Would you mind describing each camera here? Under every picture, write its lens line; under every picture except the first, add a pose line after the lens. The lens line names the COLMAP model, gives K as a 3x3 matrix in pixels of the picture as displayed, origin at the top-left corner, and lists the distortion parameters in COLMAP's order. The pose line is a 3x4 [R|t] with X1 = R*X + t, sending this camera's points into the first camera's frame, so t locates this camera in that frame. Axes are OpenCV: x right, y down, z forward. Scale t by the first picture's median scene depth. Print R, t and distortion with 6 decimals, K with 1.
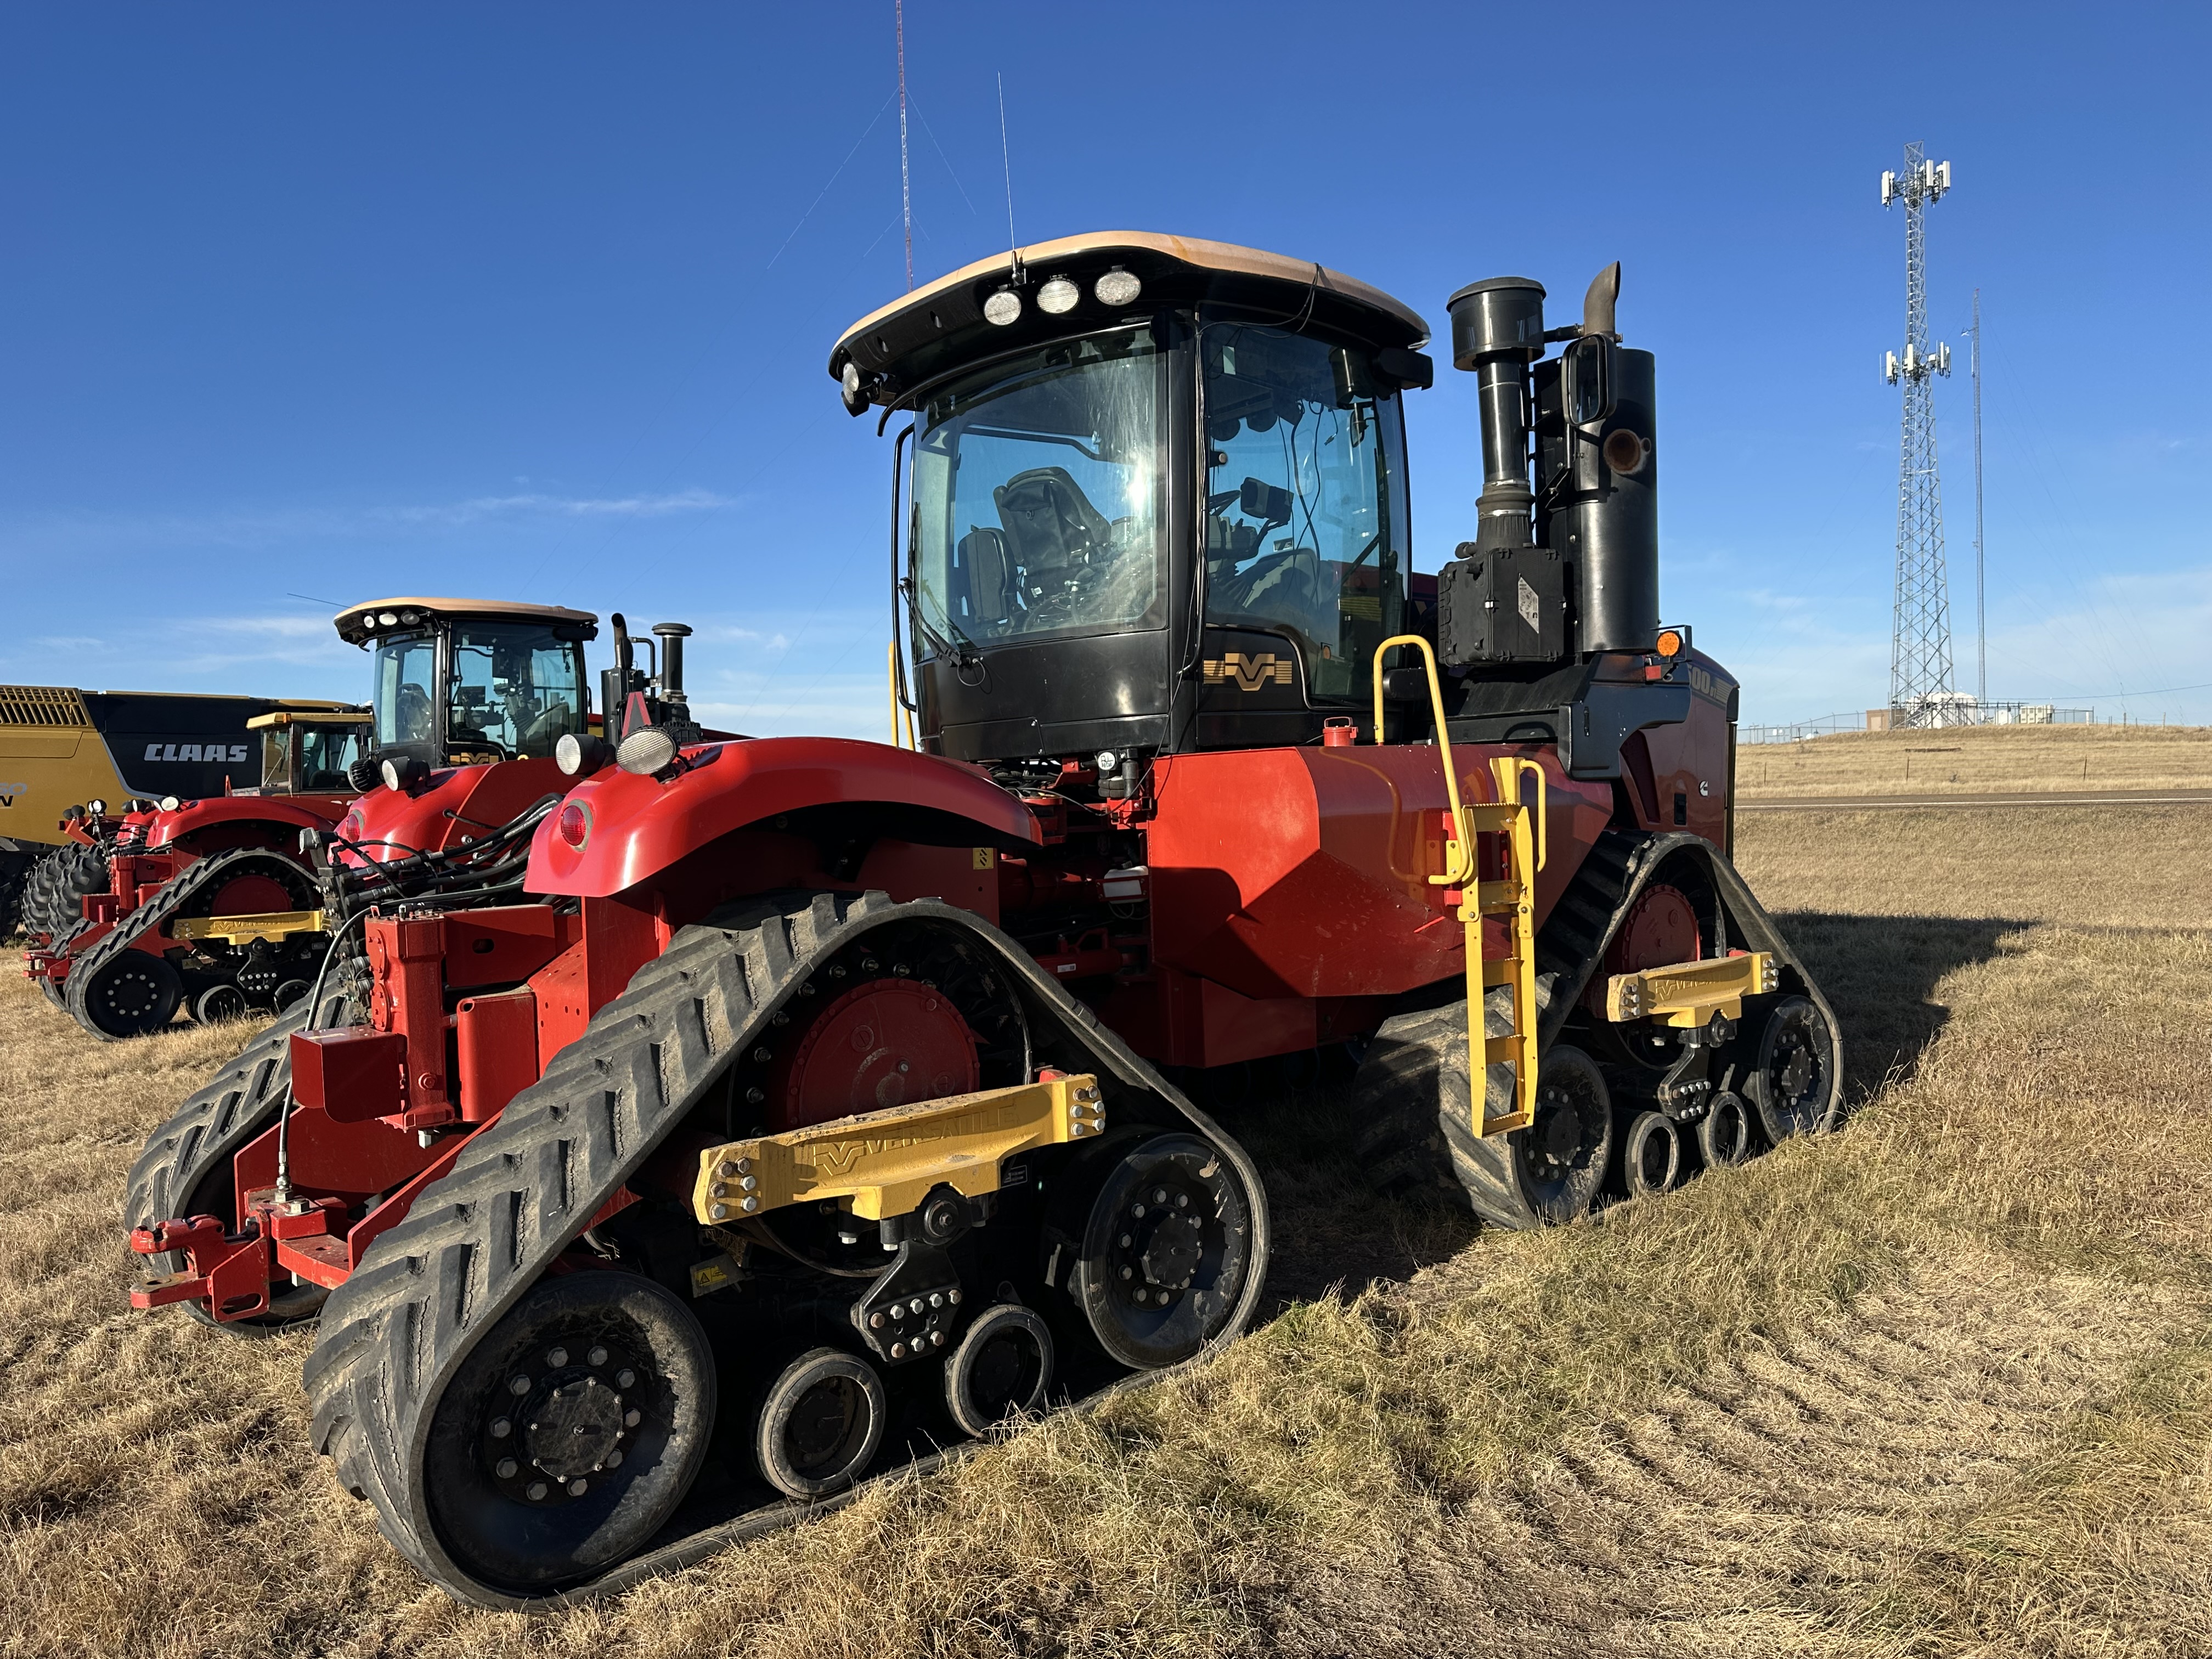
lens RADIAL K [[1546.2, 0, 1106.0], [0, 1546.2, 829.5], [0, 0, 1]] dist [0.028354, -0.001109]
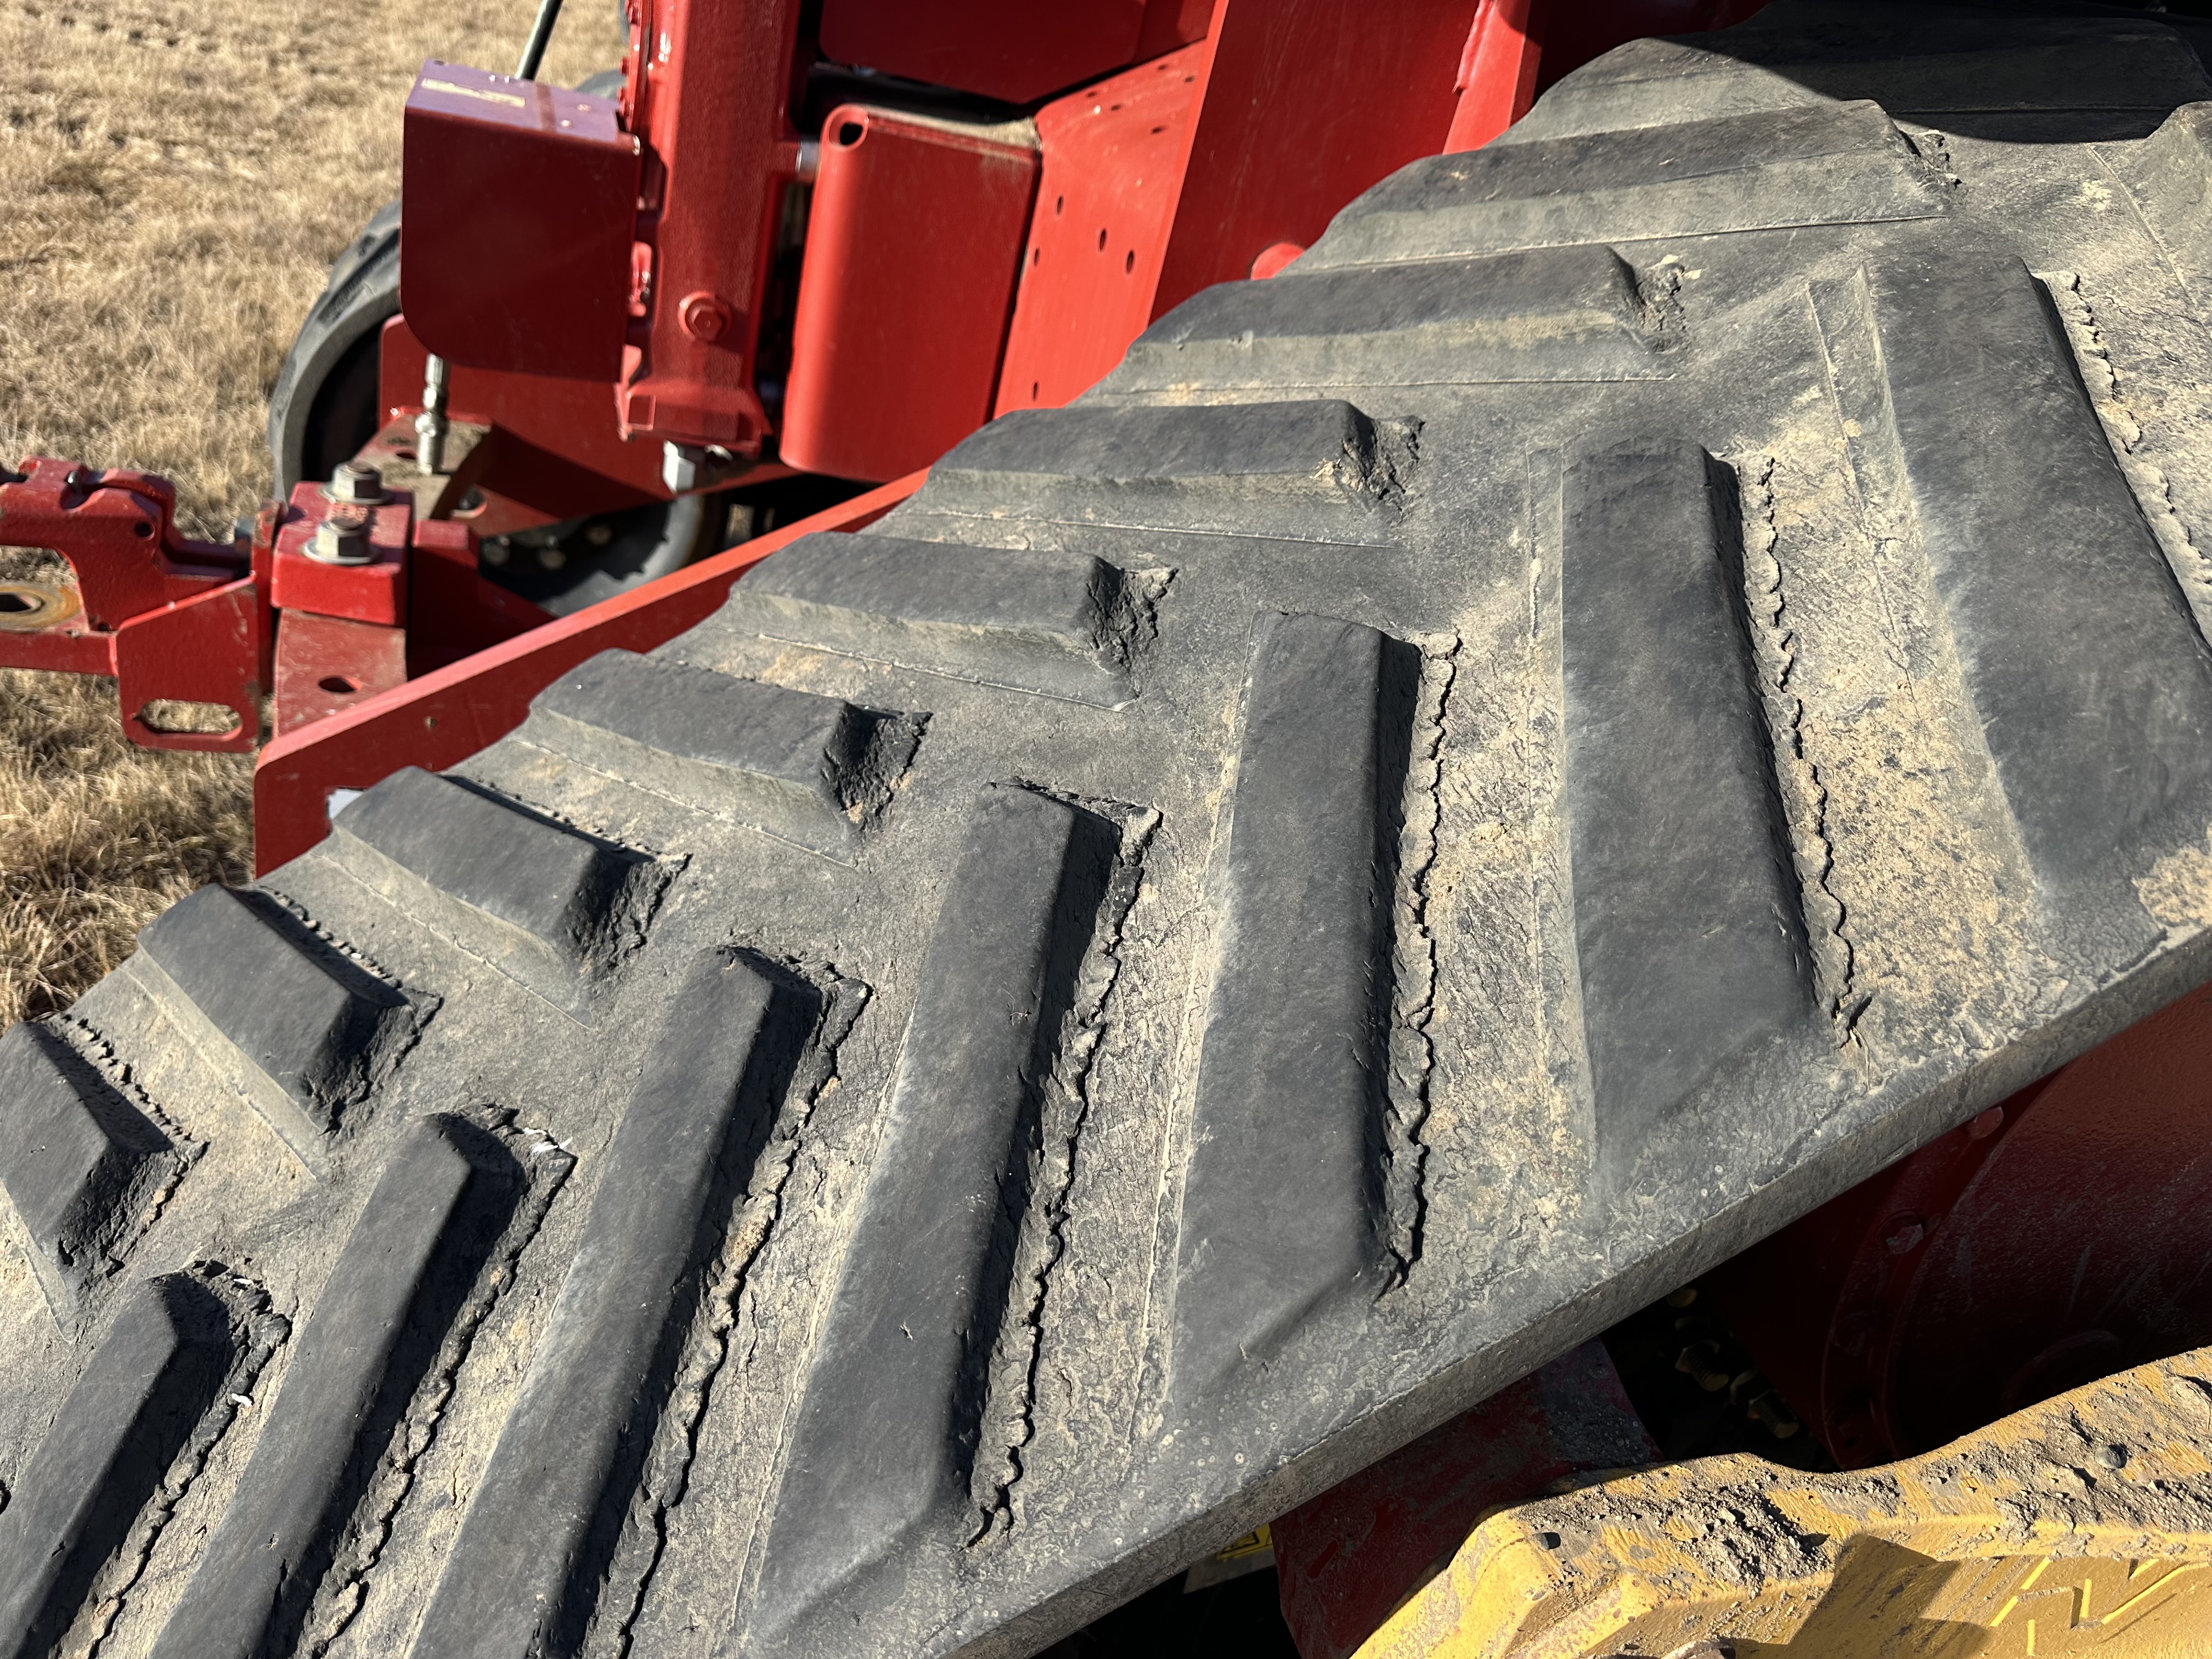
lens RADIAL K [[1546.2, 0, 1106.0], [0, 1546.2, 829.5], [0, 0, 1]] dist [0.028354, -0.001109]
pose [[0.882074, 0.413011, -0.226645, -0.227679], [-0.273582, 0.840717, 0.467277, 0.069713], [0.383535, -0.350167, 0.854567, 0.694387]]
